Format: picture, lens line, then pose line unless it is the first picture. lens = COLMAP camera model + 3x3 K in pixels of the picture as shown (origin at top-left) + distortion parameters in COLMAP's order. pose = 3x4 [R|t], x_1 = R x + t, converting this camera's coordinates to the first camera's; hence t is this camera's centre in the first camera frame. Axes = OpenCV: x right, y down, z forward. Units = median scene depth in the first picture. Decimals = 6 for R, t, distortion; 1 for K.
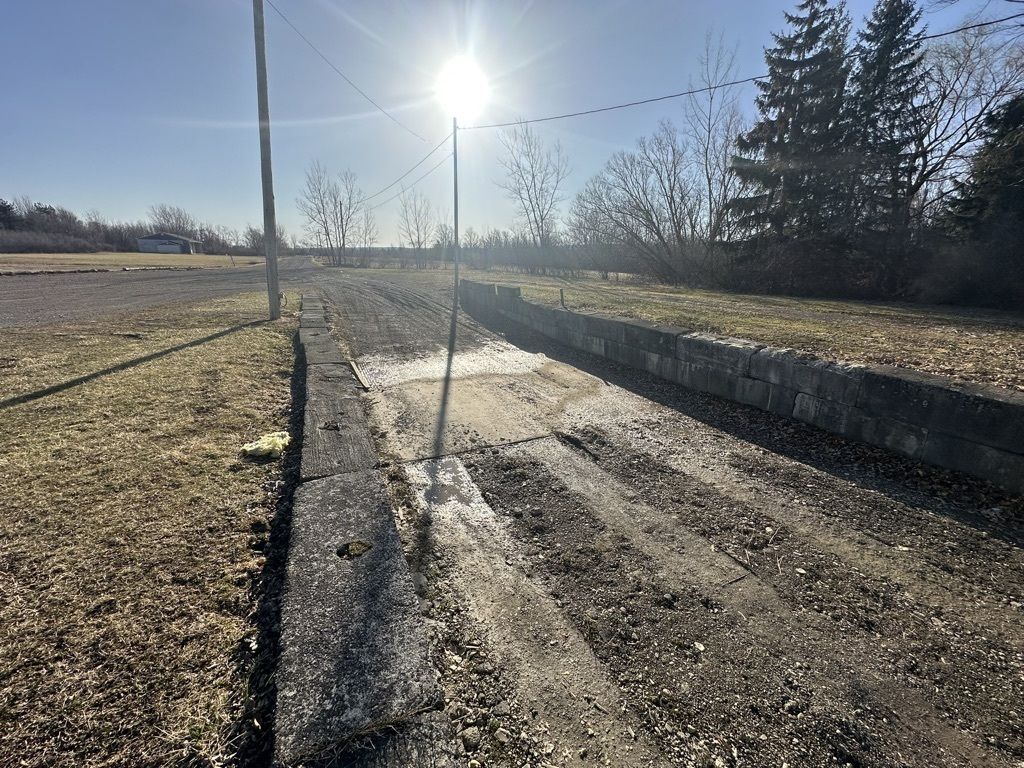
lens RADIAL K [[410.5, 0, 510.7], [0, 410.5, 382.0], [0, 0, 1]] dist [0.003224, -0.000369]
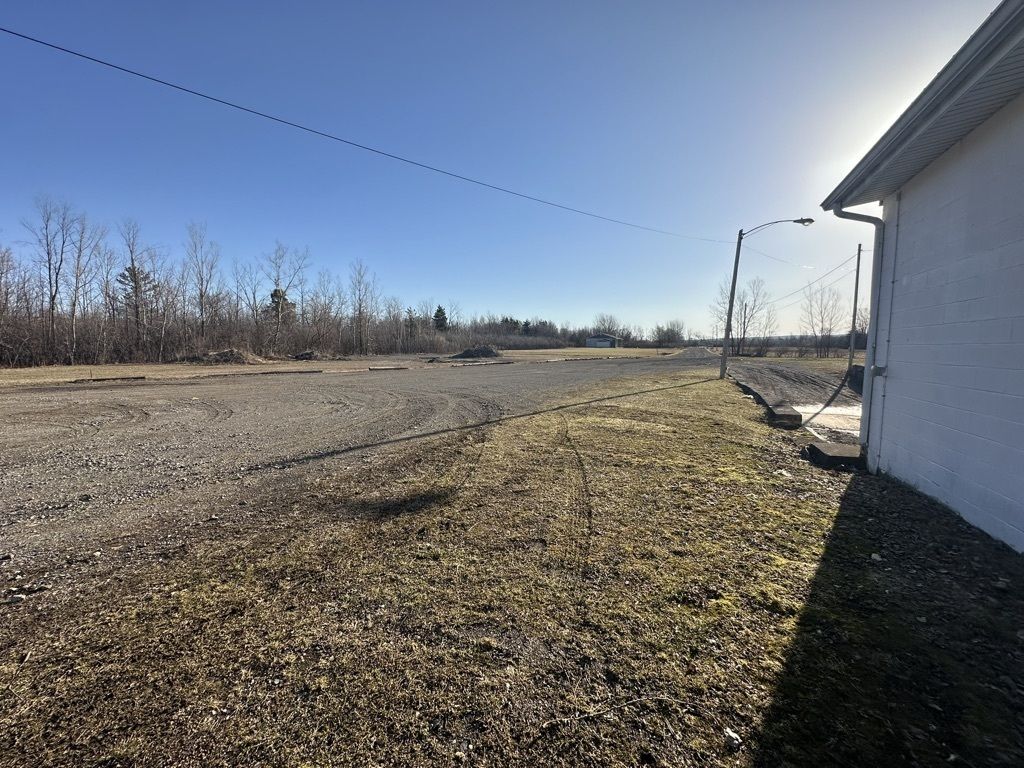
lens RADIAL K [[410.5, 0, 513.0], [0, 410.5, 382.7], [0, 0, 1]] dist [0.003224, -0.000369]
pose [[0.650877, 0.044598, -0.757872, 0.027218], [-0.201809, 0.972521, -0.116088, 0.026982], [0.731869, 0.228505, 0.641991, -0.093688]]
